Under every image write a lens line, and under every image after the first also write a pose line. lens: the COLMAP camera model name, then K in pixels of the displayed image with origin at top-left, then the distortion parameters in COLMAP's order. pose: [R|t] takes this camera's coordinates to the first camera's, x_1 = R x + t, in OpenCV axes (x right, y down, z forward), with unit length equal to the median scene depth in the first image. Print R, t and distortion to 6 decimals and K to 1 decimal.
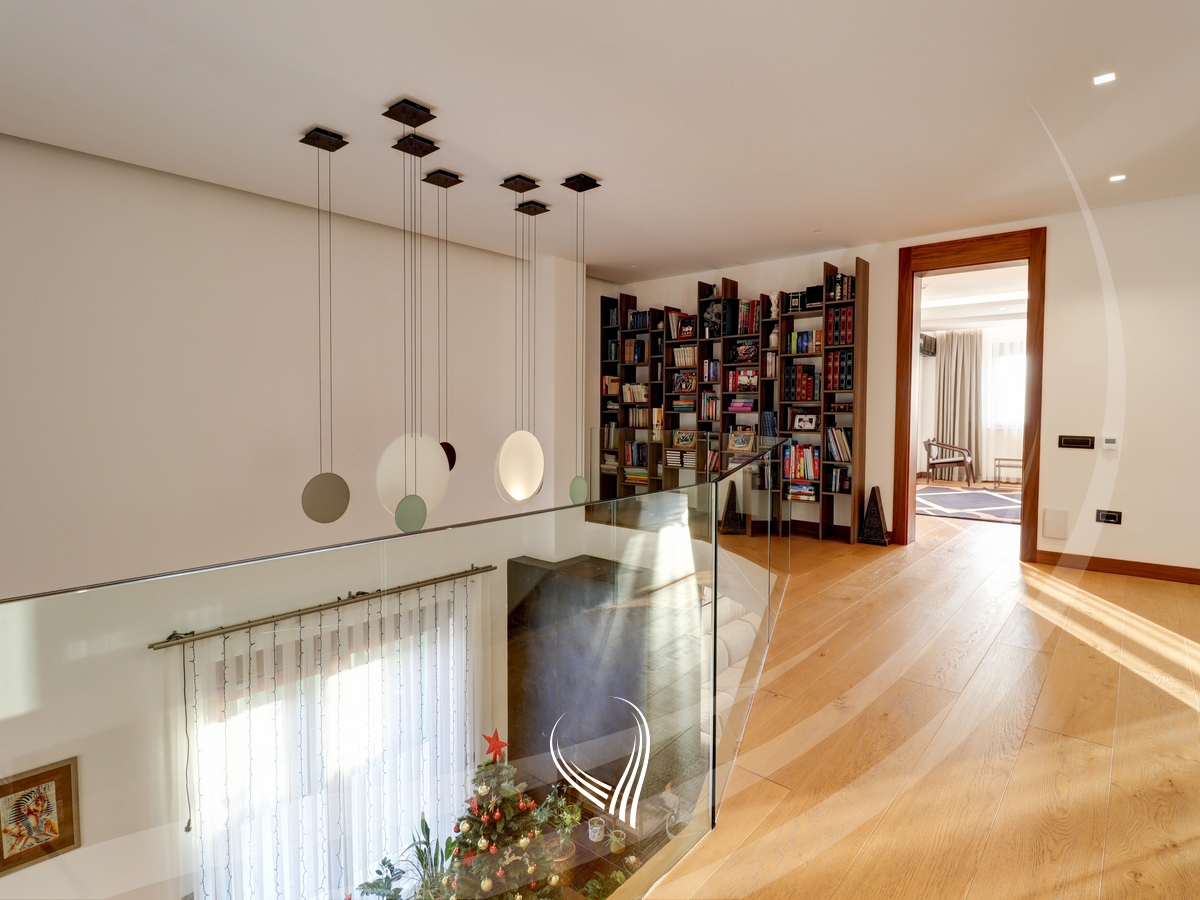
lens RADIAL K [[628.3, 0, 593.9], [0, 628.3, 439.7], [0, 0, 1]] dist [-0.007490, -0.008035]
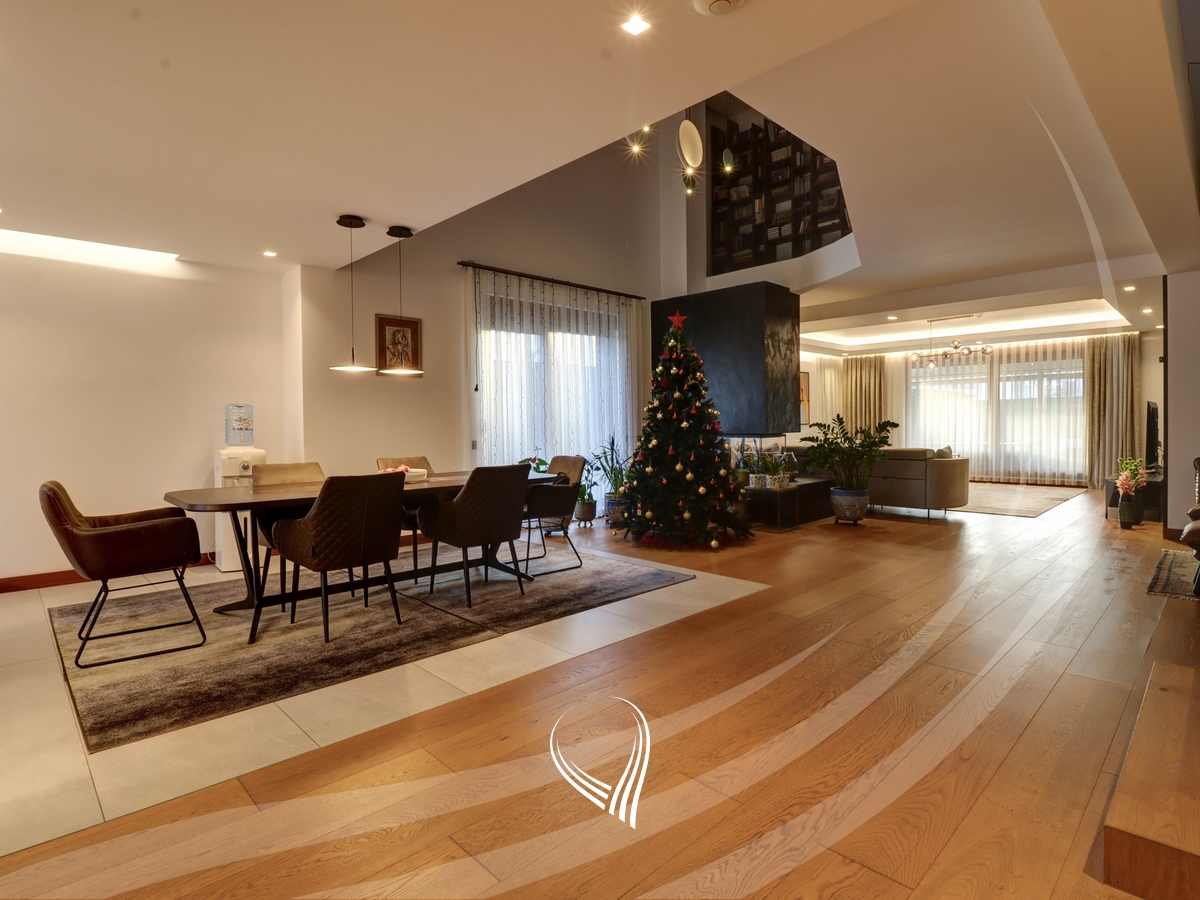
lens RADIAL K [[628.3, 0, 598.5], [0, 628.3, 440.5], [0, 0, 1]] dist [-0.007490, -0.008035]
pose [[0.996658, -0.014312, -0.080419, -0.149193], [0.013225, 0.999814, -0.014037, 0.518611], [0.080605, 0.012927, 0.996662, -0.357014]]
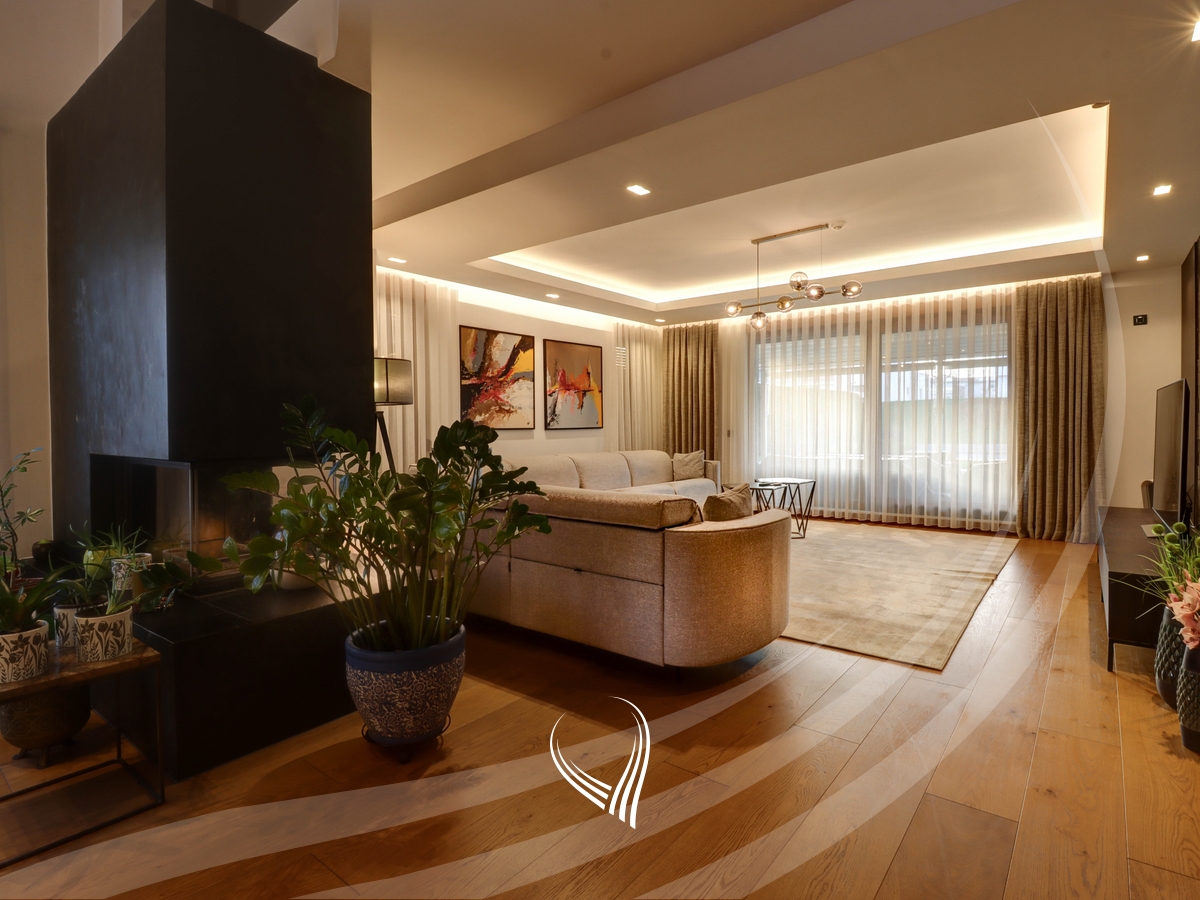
lens RADIAL K [[628.3, 0, 599.3], [0, 628.3, 439.6], [0, 0, 1]] dist [-0.007490, -0.008035]
pose [[0.998143, -0.008384, 0.060337, 0.301607], [0.009780, 0.999690, -0.022888, 0.500353], [-0.060127, 0.023436, 0.997916, 0.468273]]
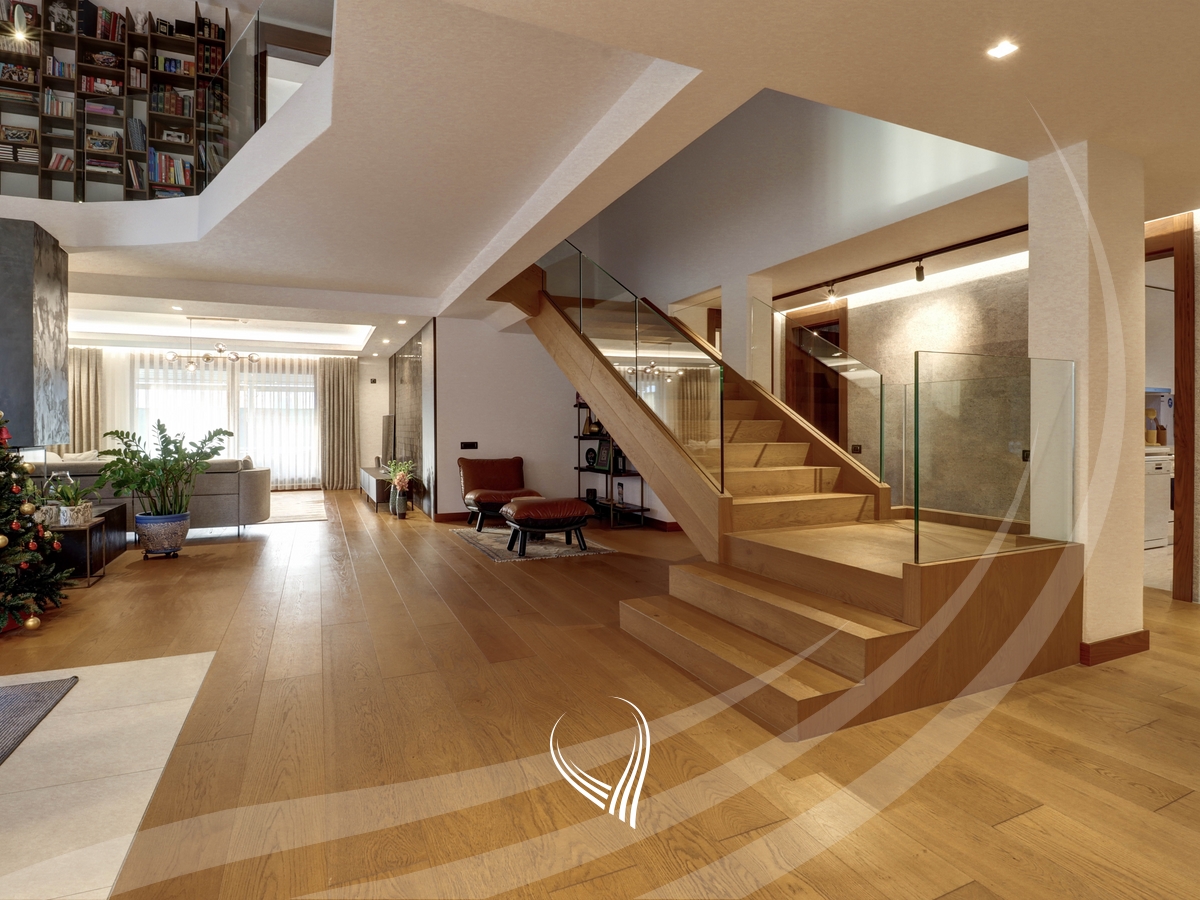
lens RADIAL K [[628.3, 0, 600.8], [0, 628.3, 433.9], [0, 0, 1]] dist [-0.007490, -0.008035]
pose [[0.415498, -0.014360, 0.909481, -0.351769], [0.039600, 0.999213, -0.002315, 0.508576], [-0.908732, 0.036978, 0.415739, -0.138487]]
